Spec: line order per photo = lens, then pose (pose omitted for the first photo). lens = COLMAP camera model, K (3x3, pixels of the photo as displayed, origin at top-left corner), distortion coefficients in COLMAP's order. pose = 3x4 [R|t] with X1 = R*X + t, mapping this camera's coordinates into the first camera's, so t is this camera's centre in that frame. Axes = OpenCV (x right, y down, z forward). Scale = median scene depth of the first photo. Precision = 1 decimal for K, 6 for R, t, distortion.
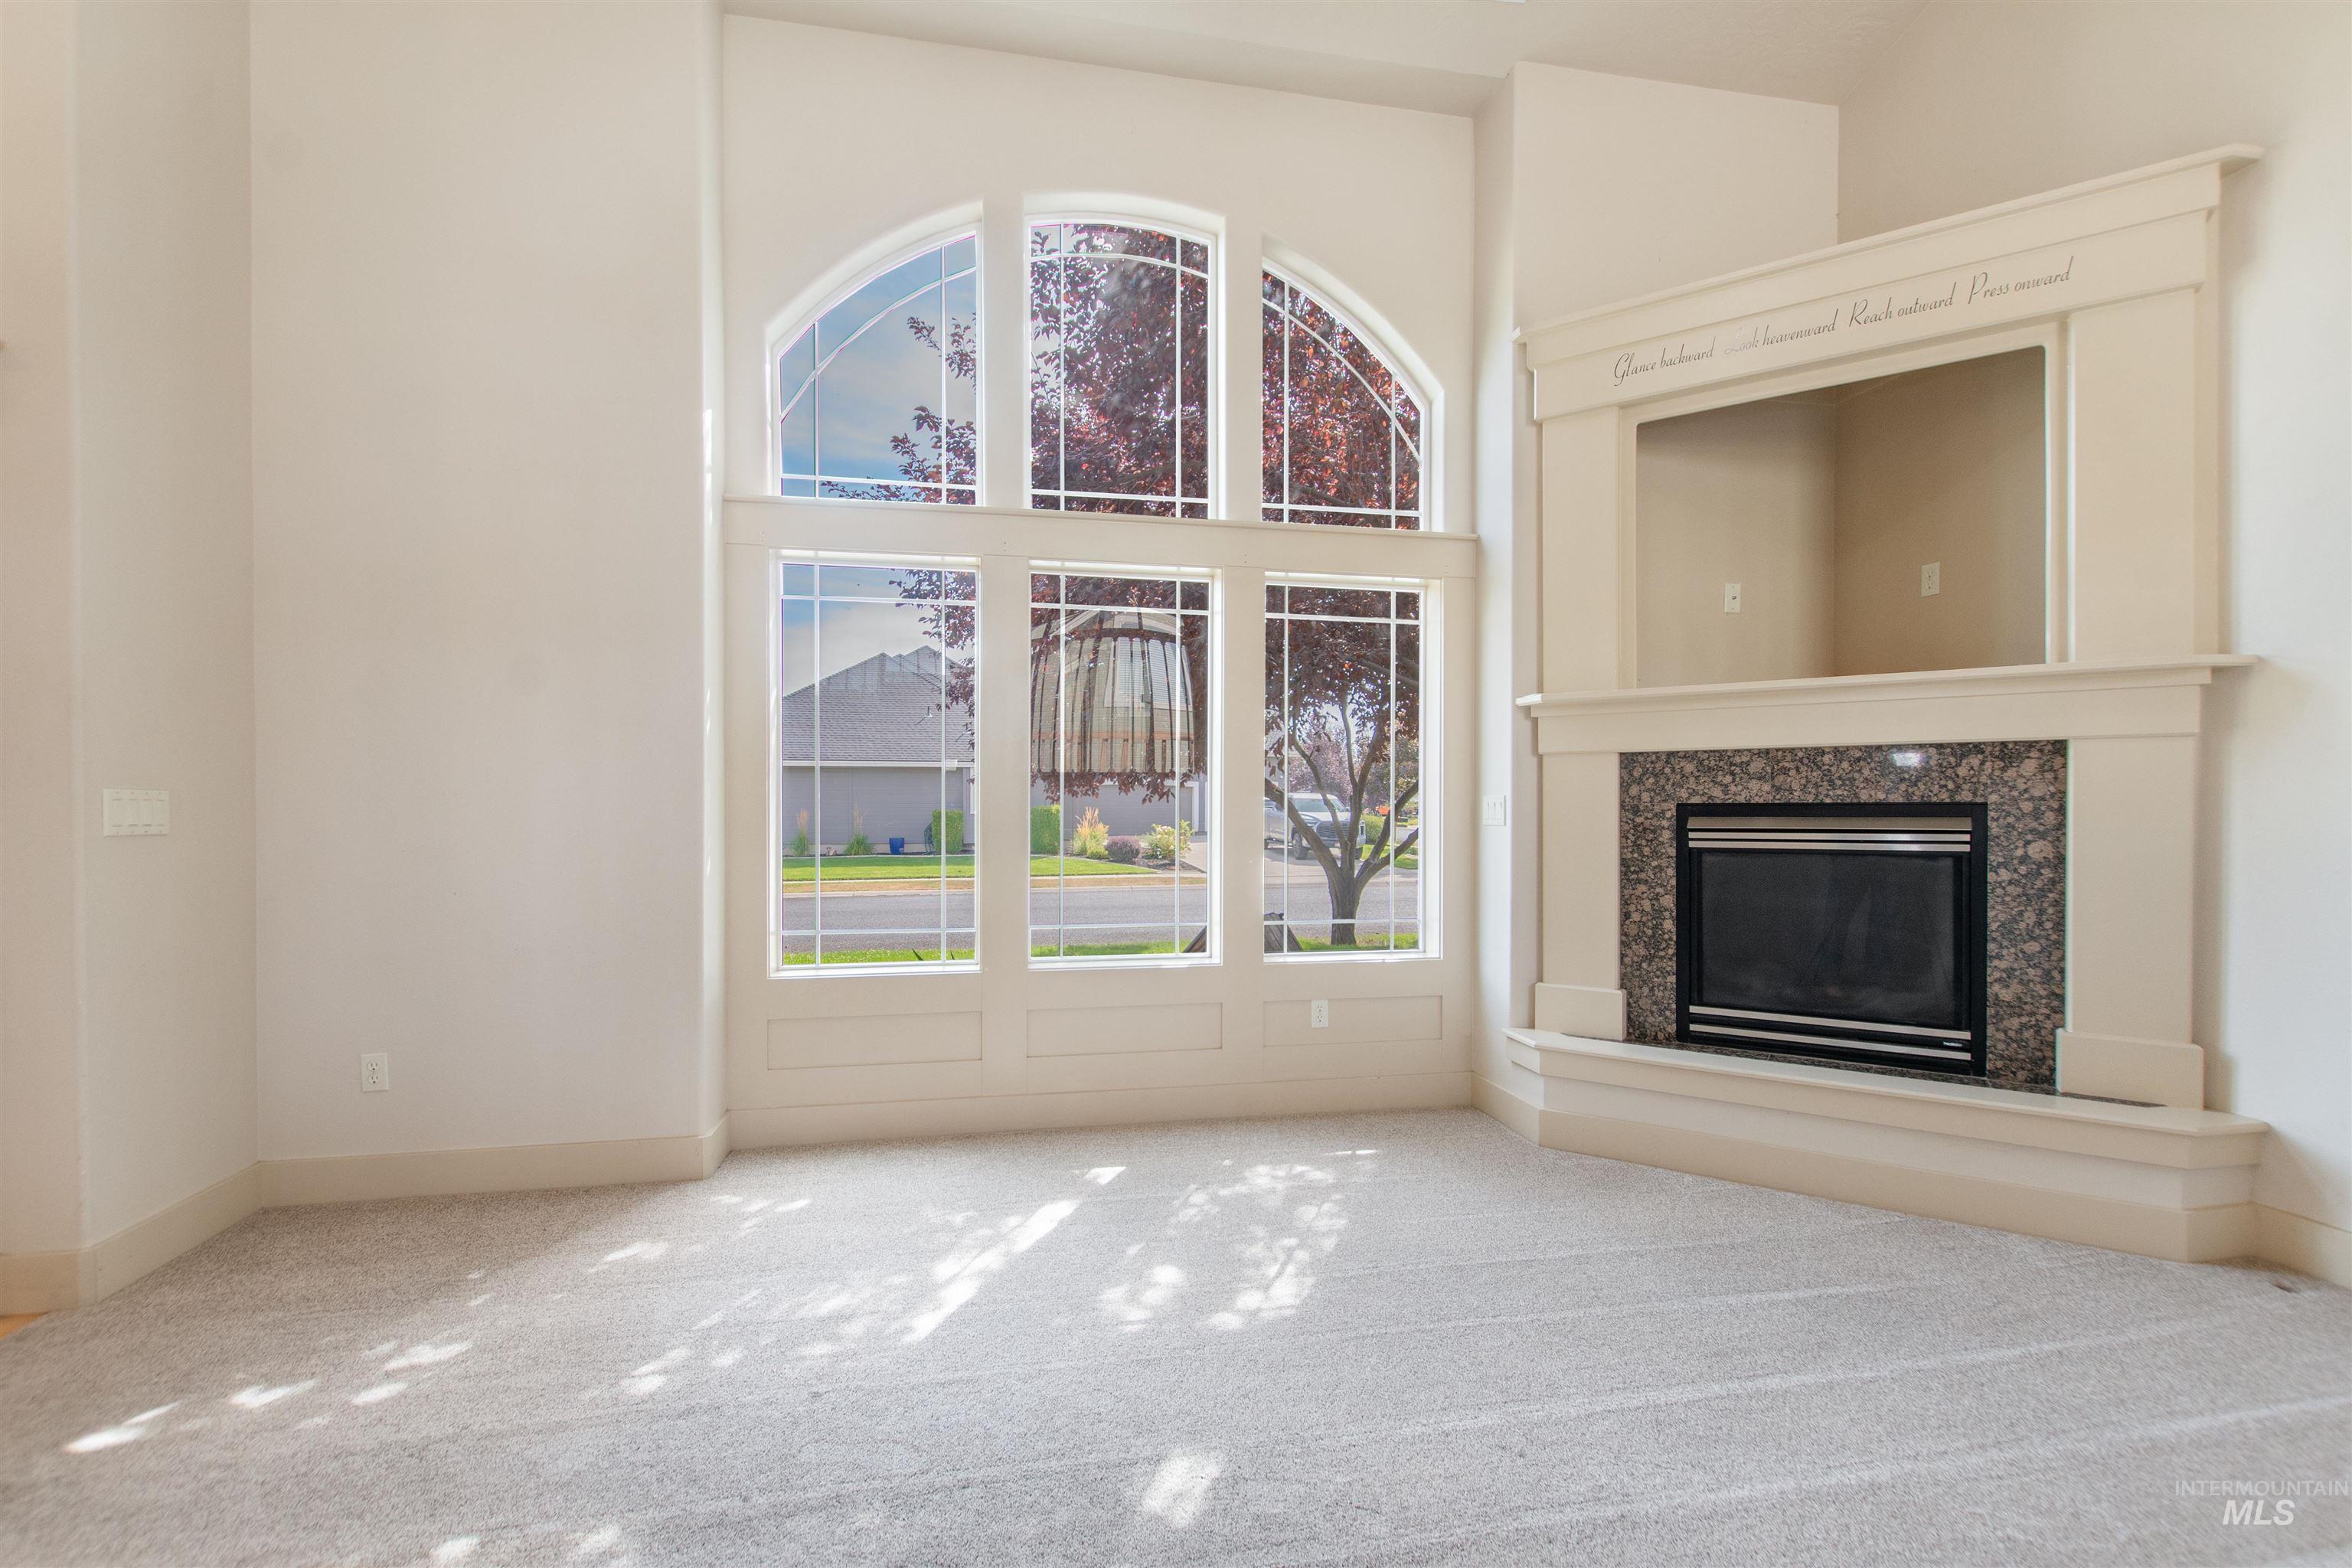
lens RADIAL K [[1051.4, 0, 1179.7], [0, 1051.4, 805.9], [0, 0, 1]] dist [0.010413, -0.007602]
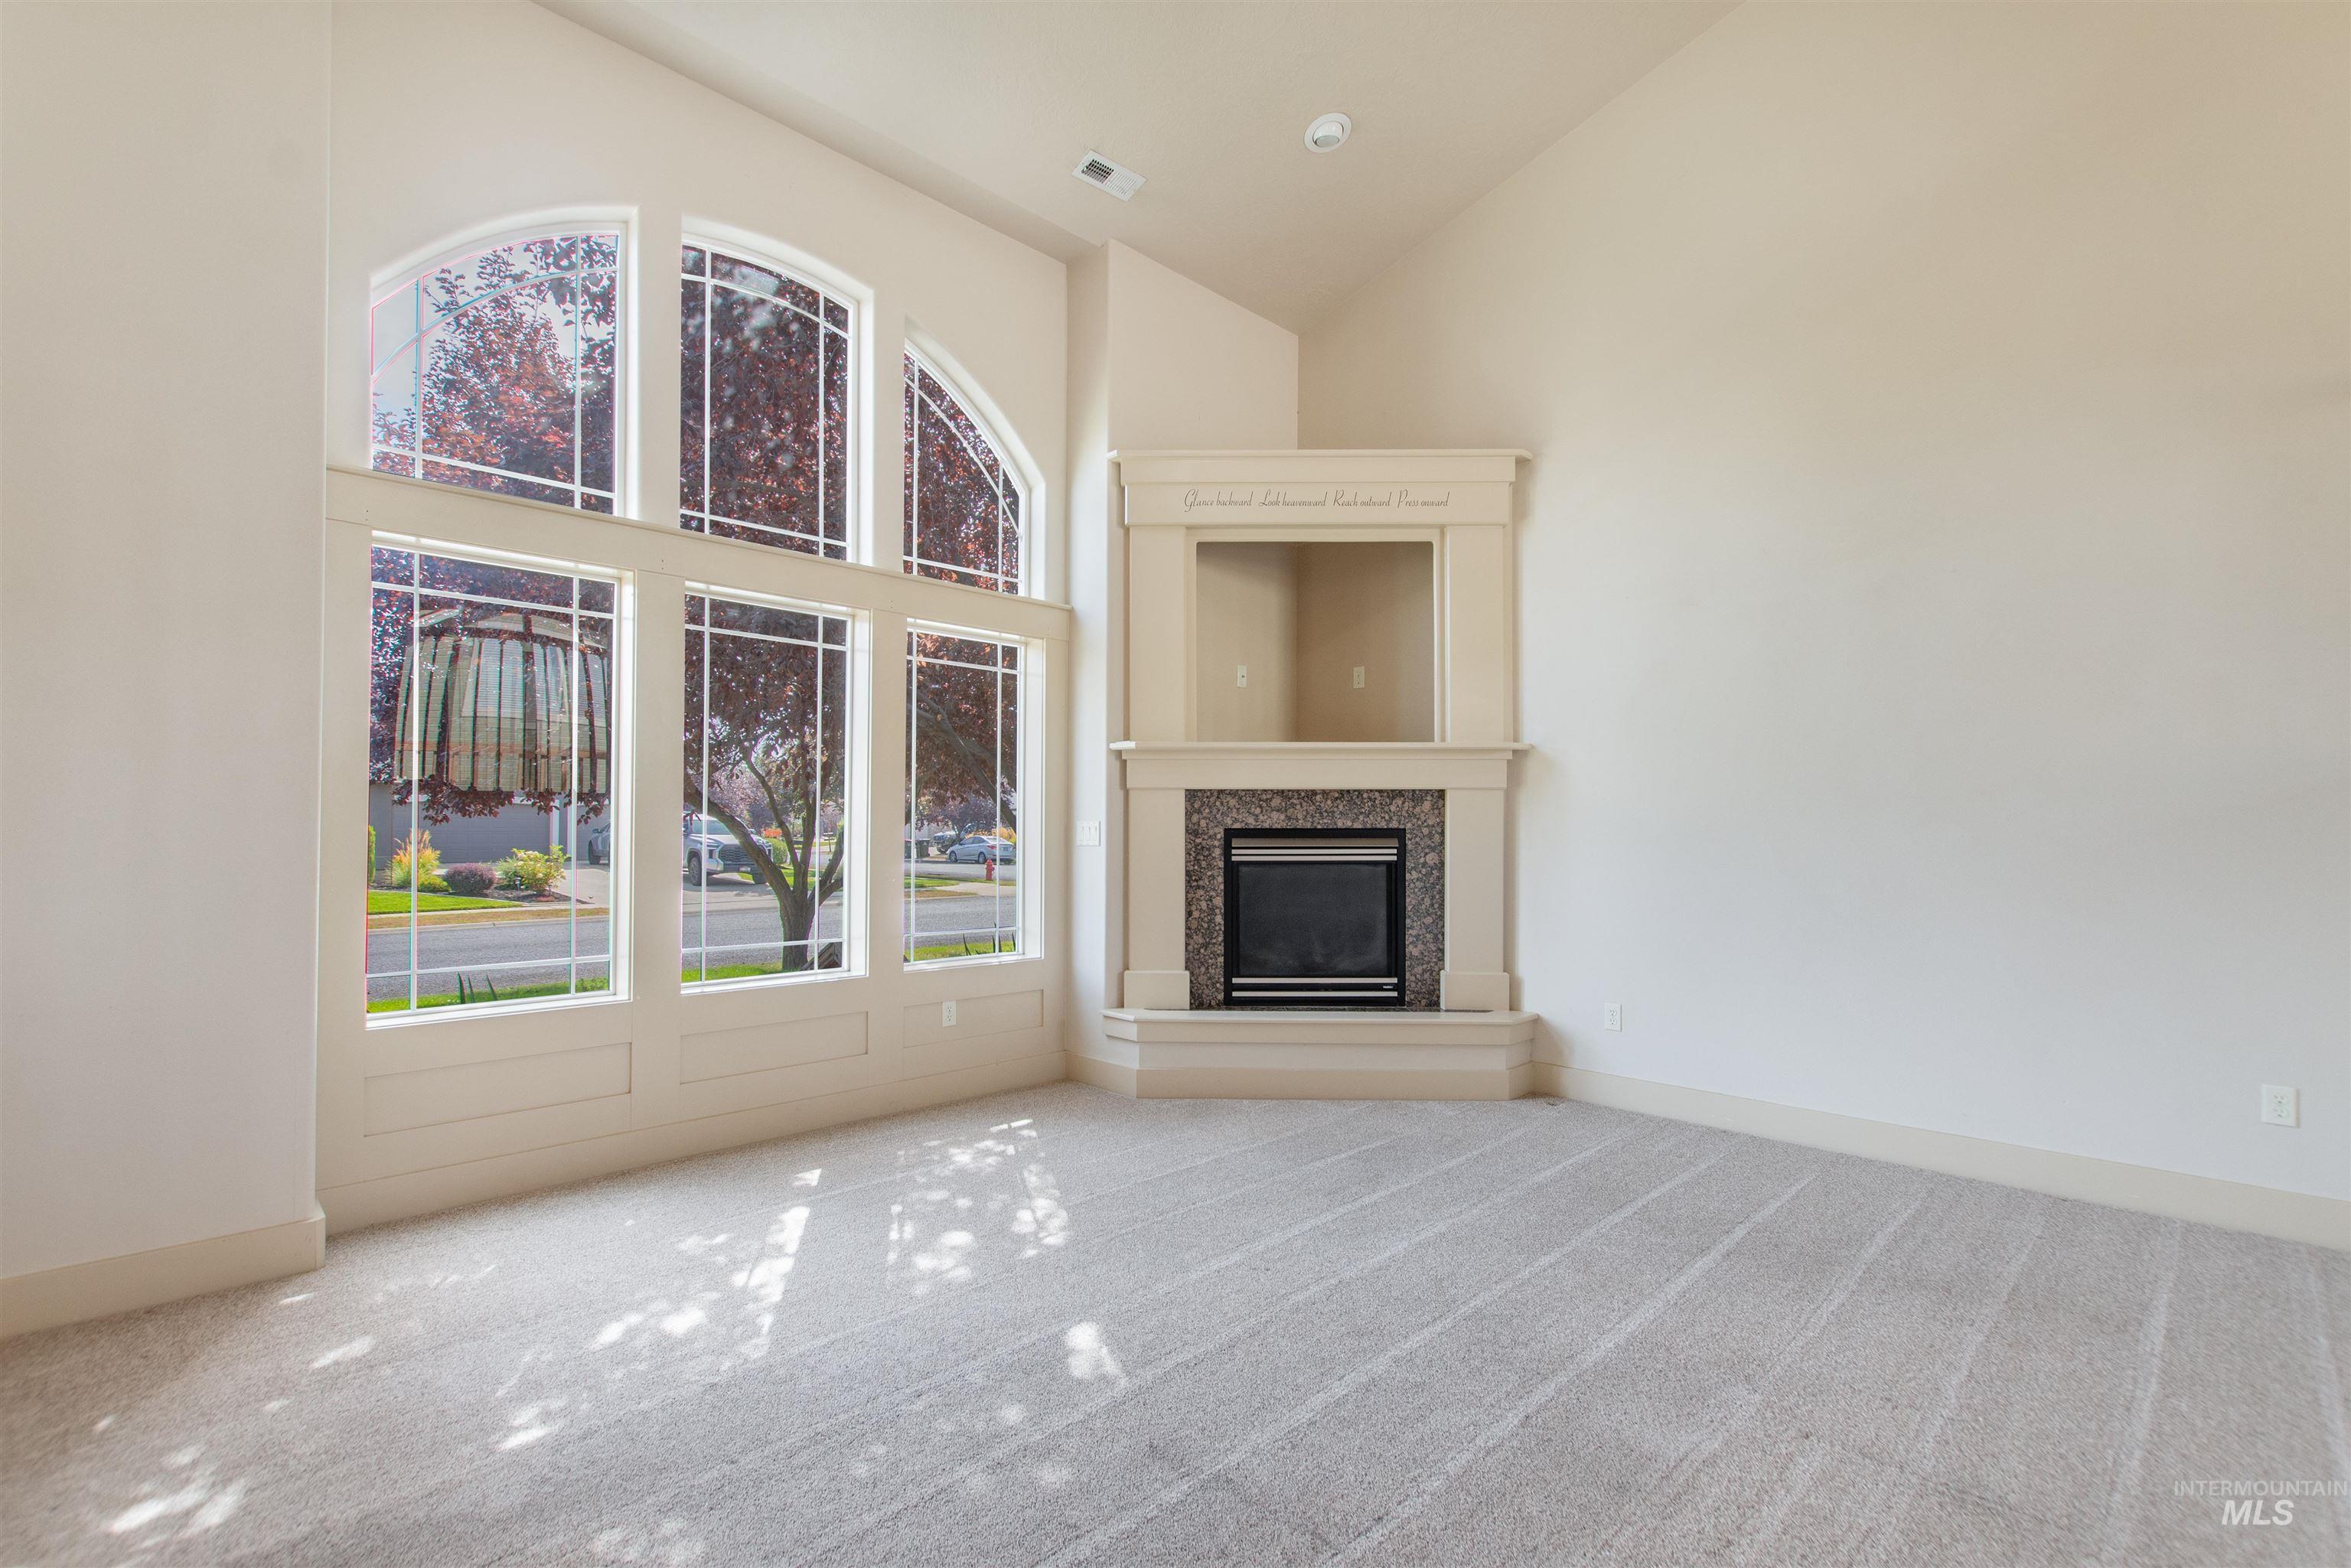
lens RADIAL K [[1035.7, 0, 1178.0], [0, 1035.7, 812.0], [0, 0, 1]] dist [-0.017615, -0.000107]
pose [[0.827447, 0.012223, 0.561411, -0.318111], [-0.002833, 0.999841, -0.017593, 0.000152], [-0.561537, 0.012967, 0.827350, -0.061438]]
